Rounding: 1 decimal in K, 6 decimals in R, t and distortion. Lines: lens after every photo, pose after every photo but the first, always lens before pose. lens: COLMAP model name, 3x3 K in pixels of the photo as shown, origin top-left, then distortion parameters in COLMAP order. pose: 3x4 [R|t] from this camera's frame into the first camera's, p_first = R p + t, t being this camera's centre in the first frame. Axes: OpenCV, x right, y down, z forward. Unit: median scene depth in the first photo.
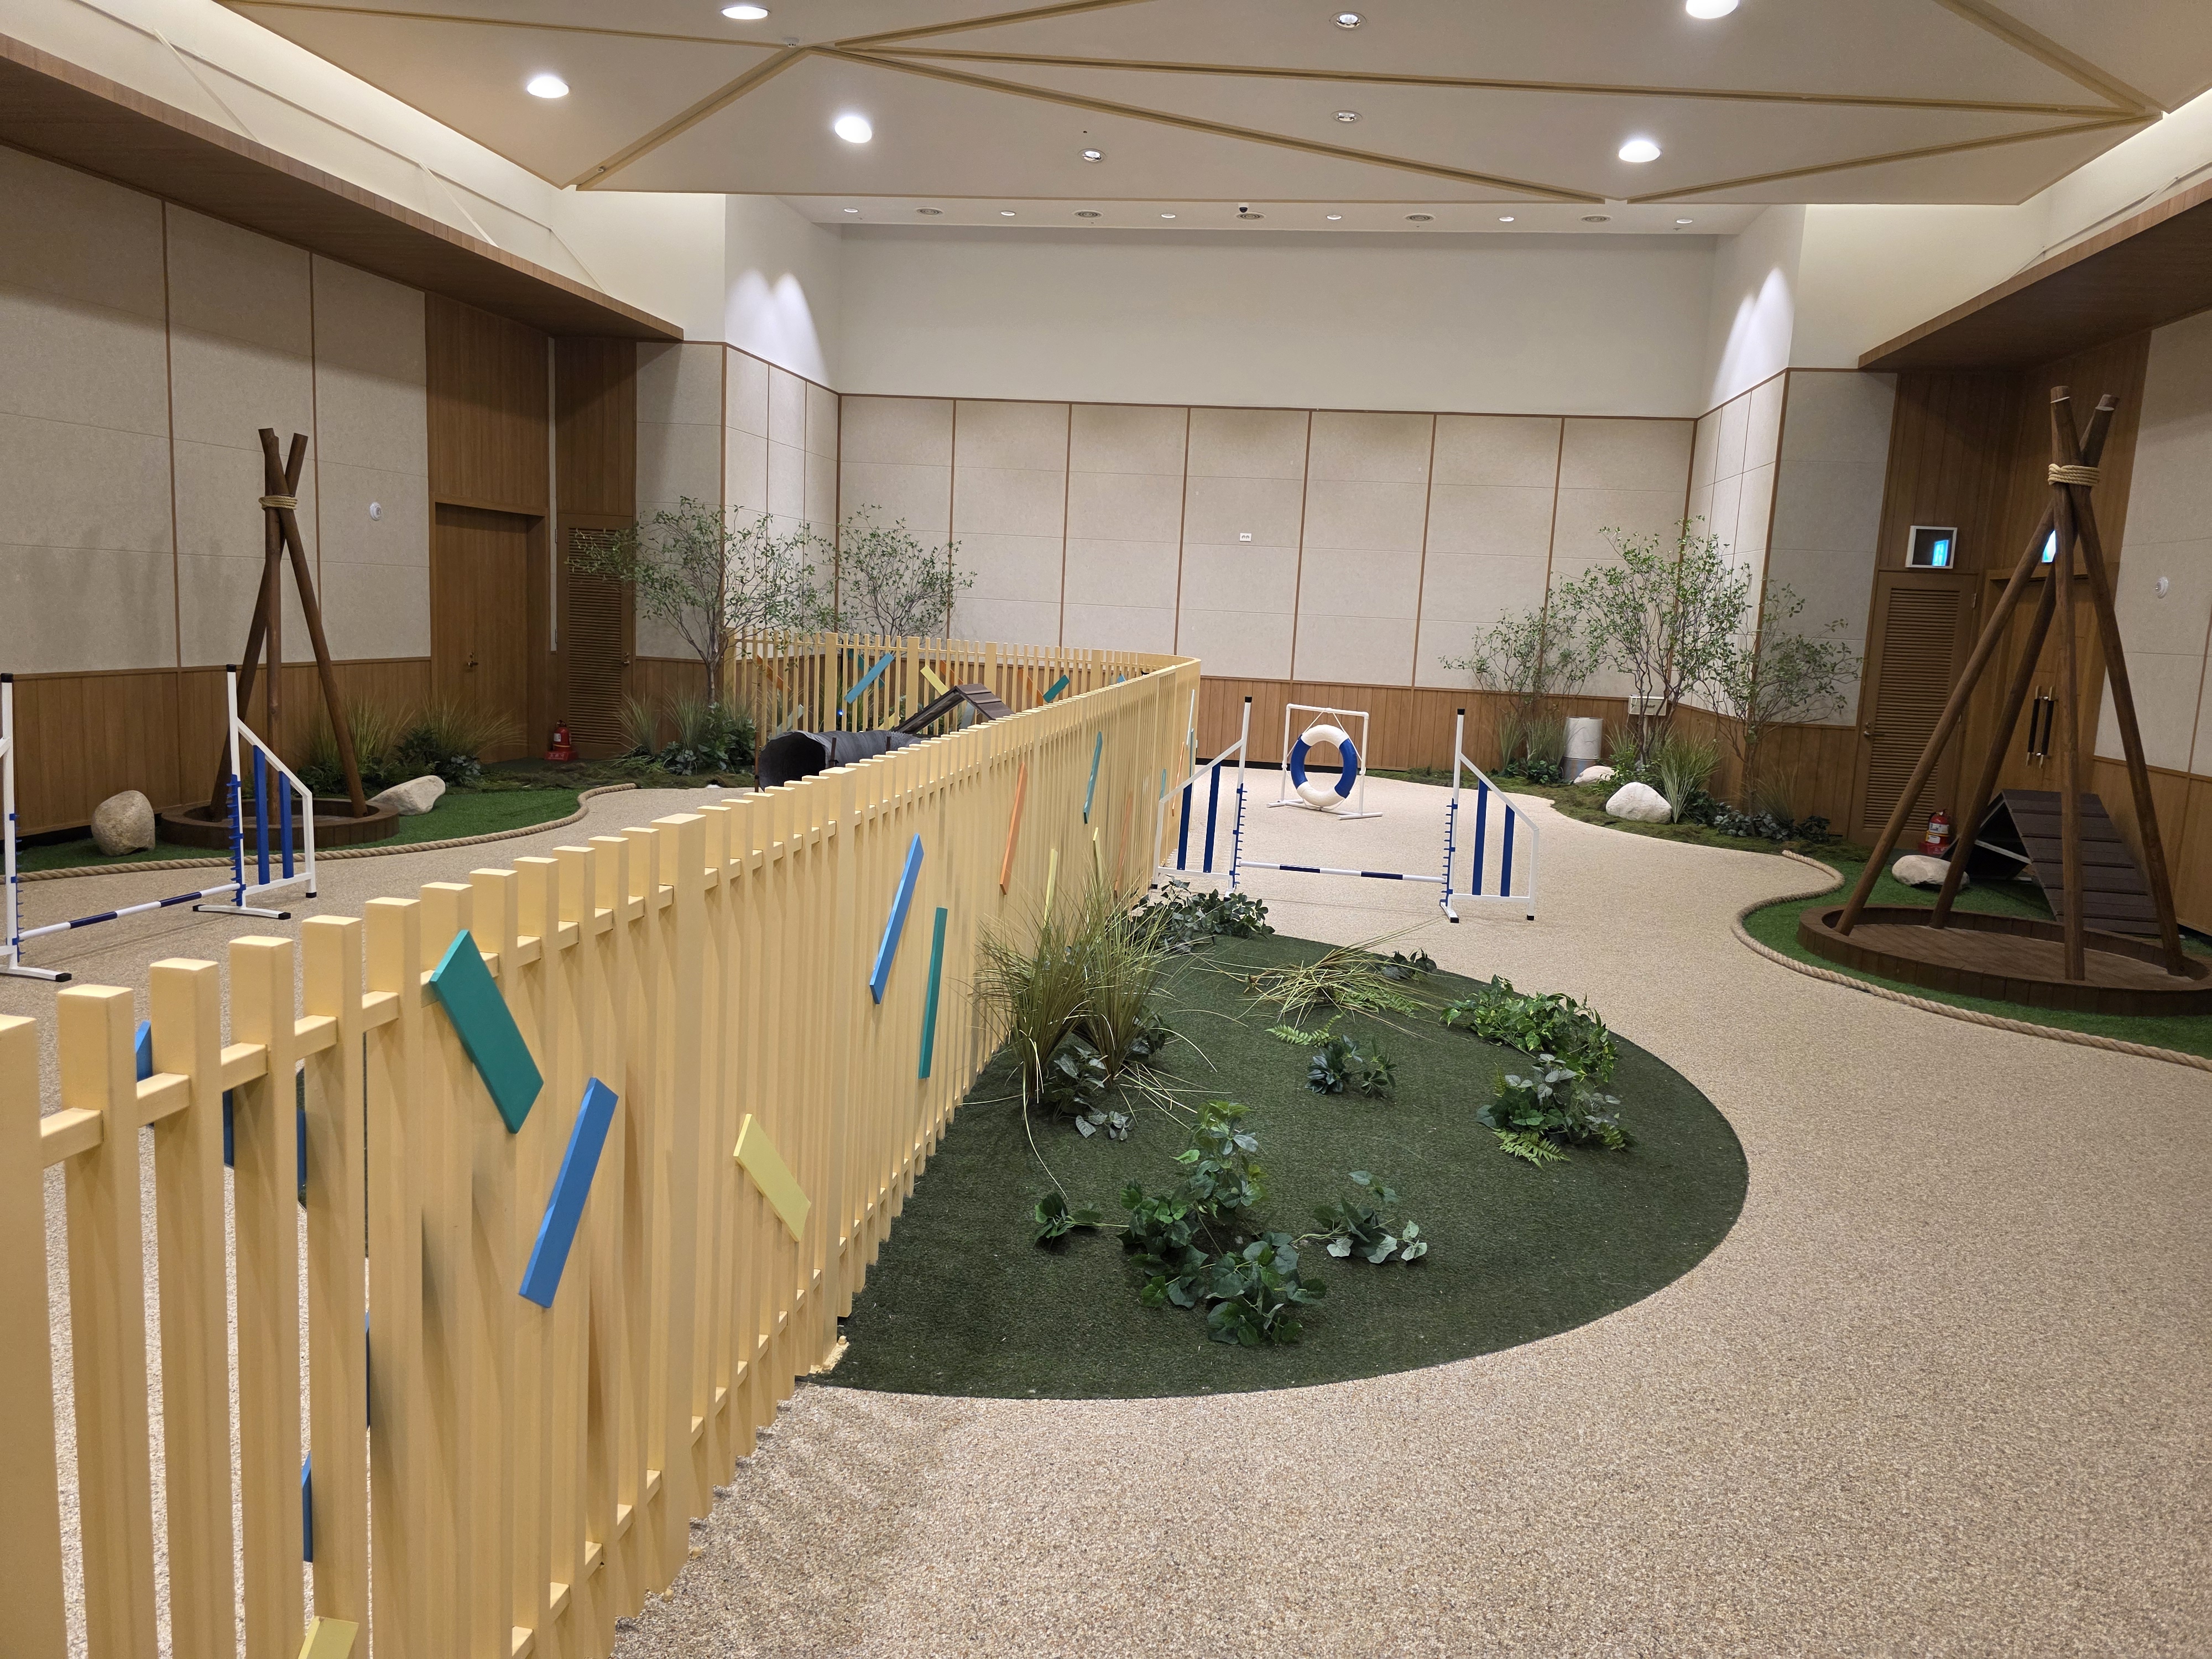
lens RADIAL K [[1558.8, 0, 1106.0], [0, 1558.8, 829.5], [0, 0, 1]] dist [0.089342, -0.089012]
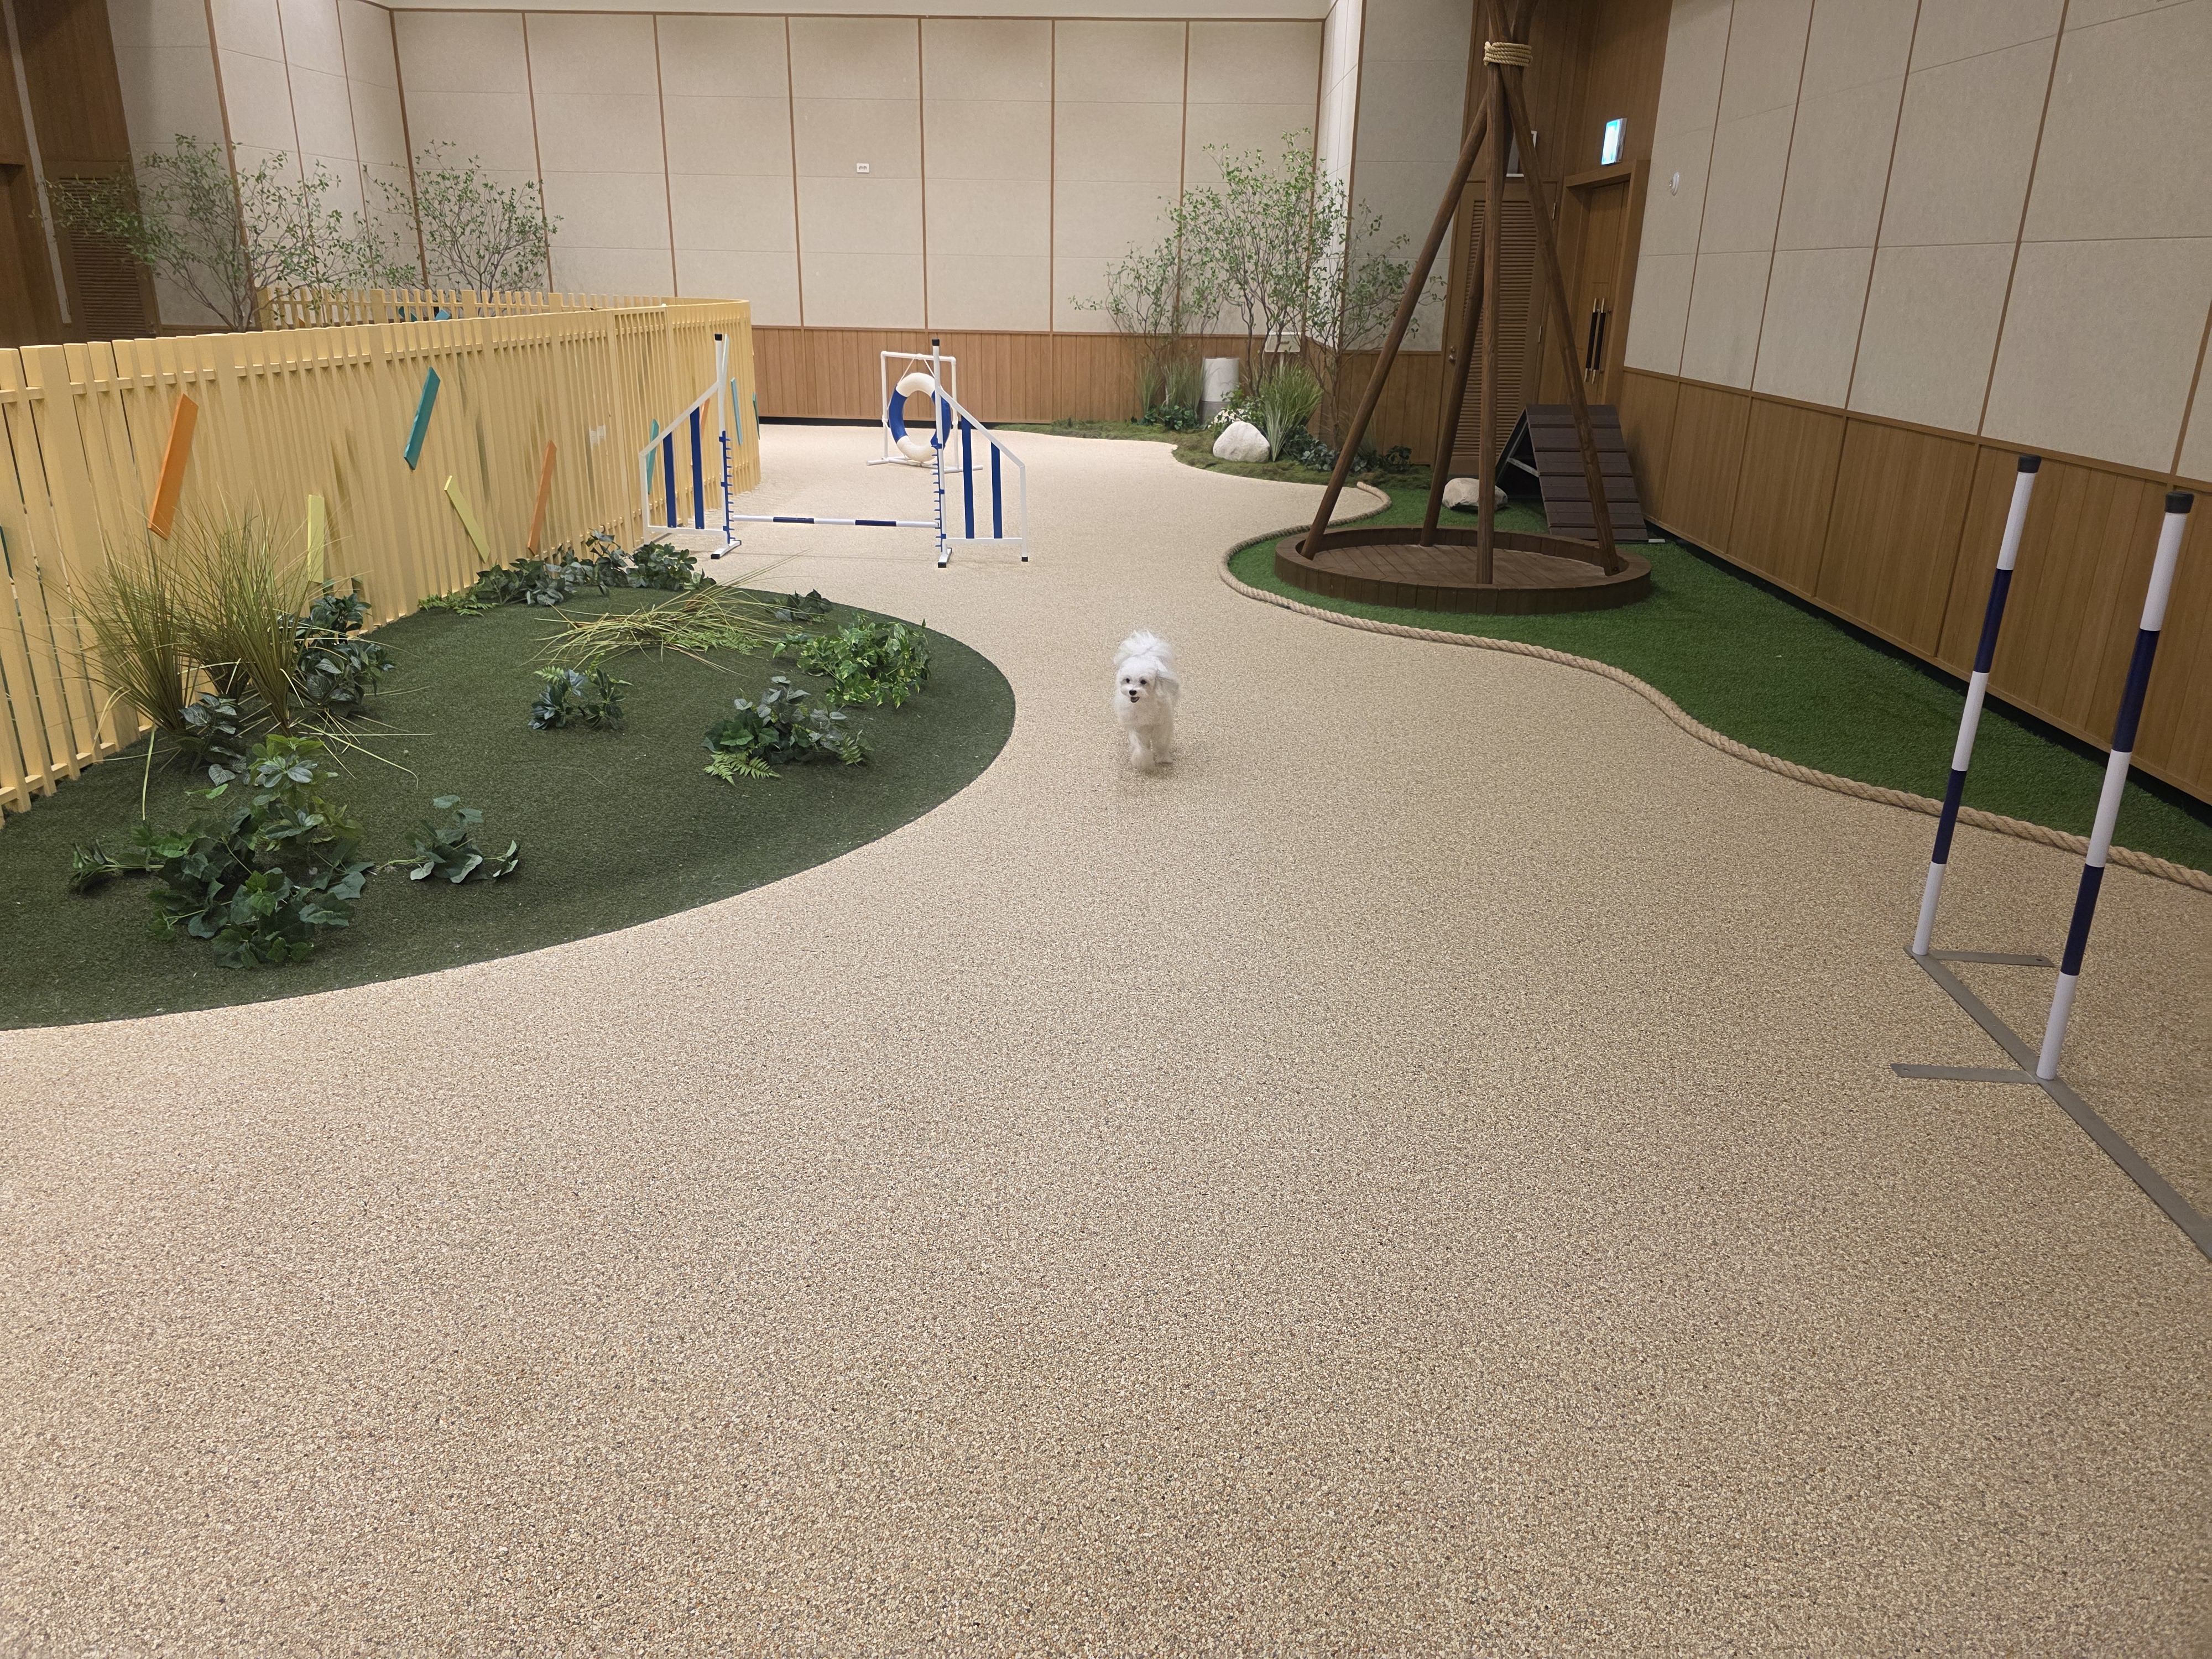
lens RADIAL K [[1558.8, 0, 1106.0], [0, 1558.8, 829.5], [0, 0, 1]] dist [0.089342, -0.089012]
pose [[0.993878, -0.069586, 0.085812, 0.158311], [0.051211, 0.978401, 0.200271, 0.020111], [-0.097895, -0.194651, 0.975975, -0.003676]]
